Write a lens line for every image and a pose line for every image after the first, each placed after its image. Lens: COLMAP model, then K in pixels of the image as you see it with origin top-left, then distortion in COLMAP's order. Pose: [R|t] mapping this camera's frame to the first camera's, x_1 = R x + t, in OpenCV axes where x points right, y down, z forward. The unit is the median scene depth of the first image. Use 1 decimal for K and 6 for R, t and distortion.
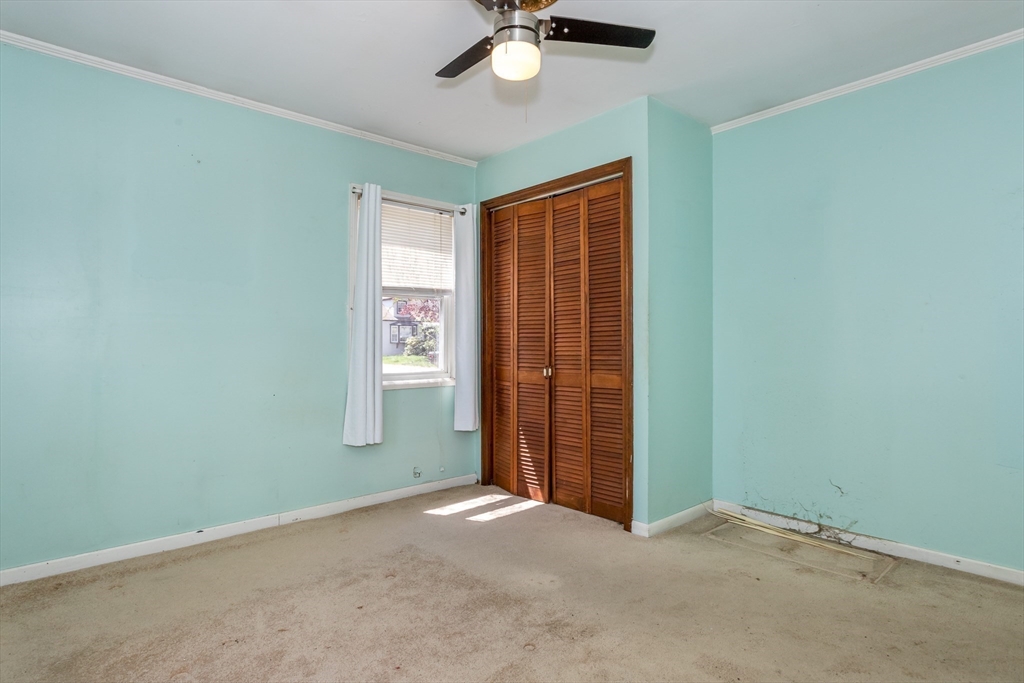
lens RADIAL K [[554.3, 0, 497.0], [0, 554.3, 338.7], [0, 0, 1]] dist [-0.004757, -0.000237]
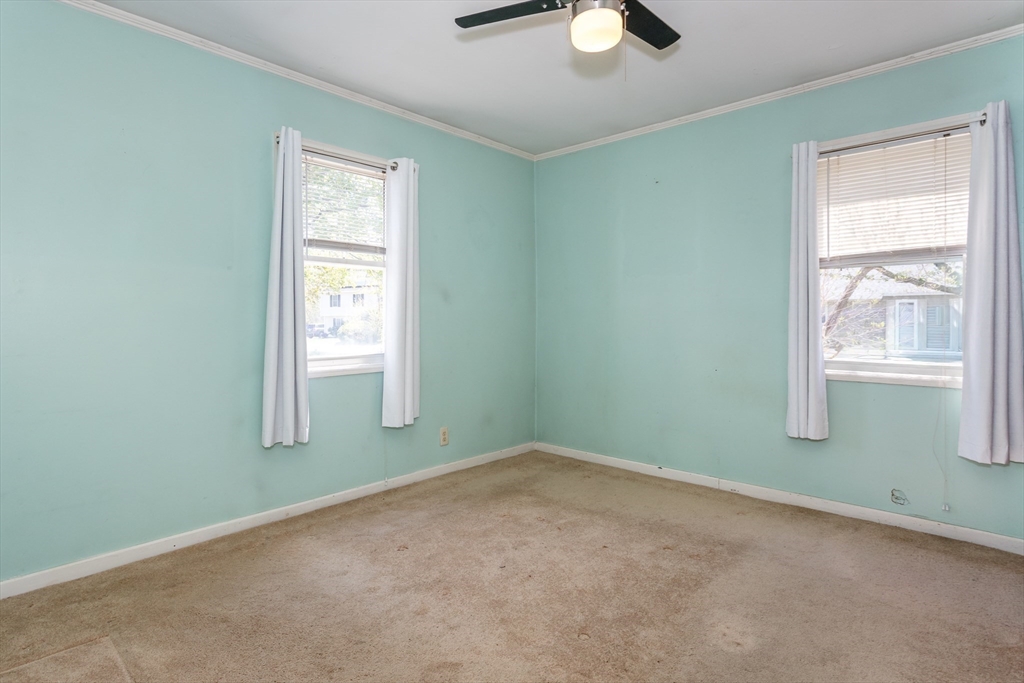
lens RADIAL K [[521.4, 0, 510.3], [0, 521.4, 331.0], [0, 0, 1]] dist [-0.000136, 0.000140]
pose [[0.114383, 0.020429, -0.993227, 0.527542], [0.004764, 0.999766, 0.021112, -0.000625], [0.993425, -0.007147, 0.114259, 0.429043]]
